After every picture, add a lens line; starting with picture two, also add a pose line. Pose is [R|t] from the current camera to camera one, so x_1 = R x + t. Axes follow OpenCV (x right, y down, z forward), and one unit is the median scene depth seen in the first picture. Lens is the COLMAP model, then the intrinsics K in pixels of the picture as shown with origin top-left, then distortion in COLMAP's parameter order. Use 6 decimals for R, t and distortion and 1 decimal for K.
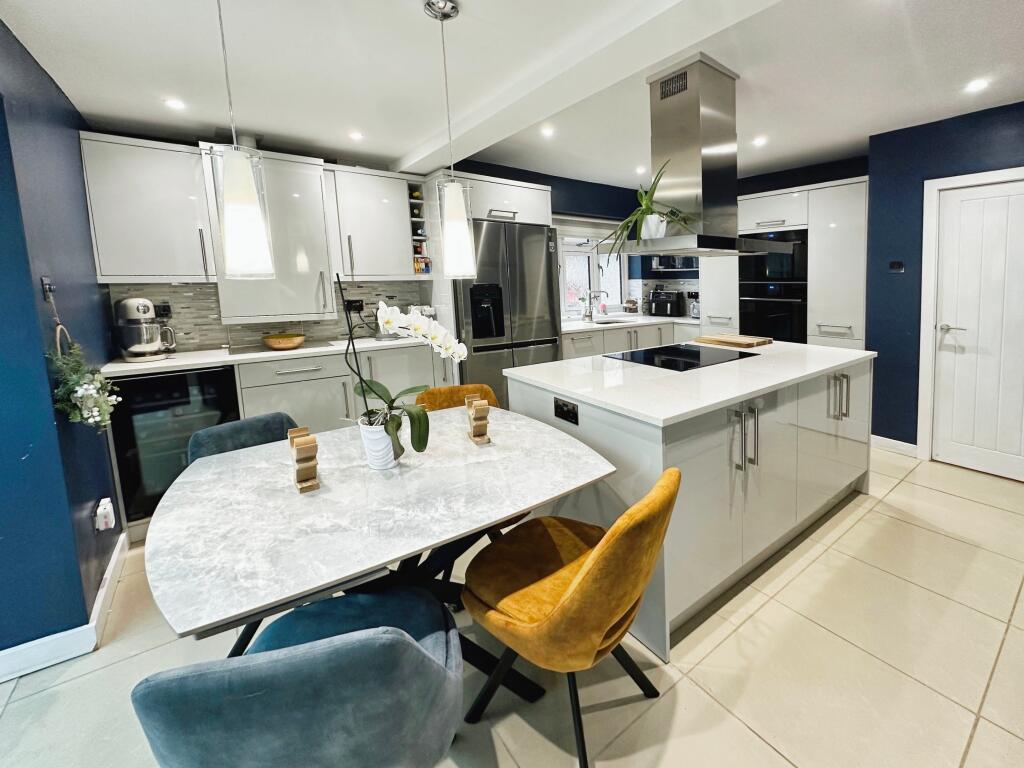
lens RADIAL K [[414.3, 0, 513.8], [0, 414.3, 373.4], [0, 0, 1]] dist [-0.002461, -0.000552]
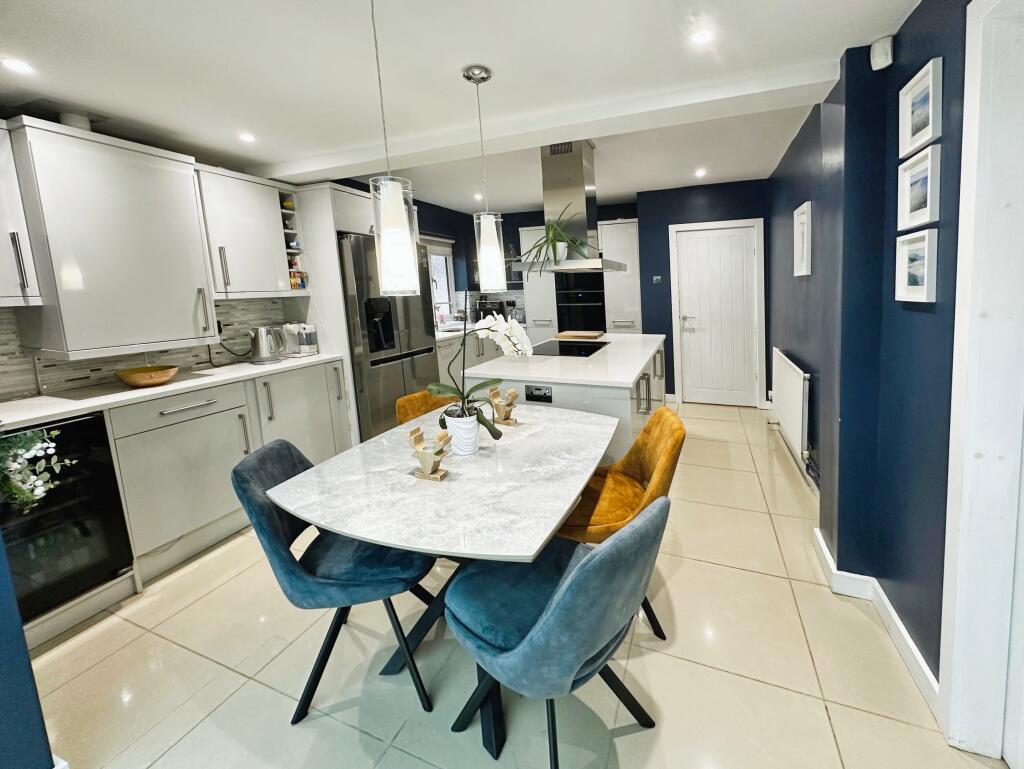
lens RADIAL K [[412.1, 0, 505.5], [0, 412.1, 383.8], [0, 0, 1]] dist [0.005613, 0.001389]
pose [[0.862377, -0.129182, 0.489508, -0.335003], [0.130530, 0.990942, 0.031554, 0.003007], [-0.489151, 0.036684, 0.871427, -0.038148]]
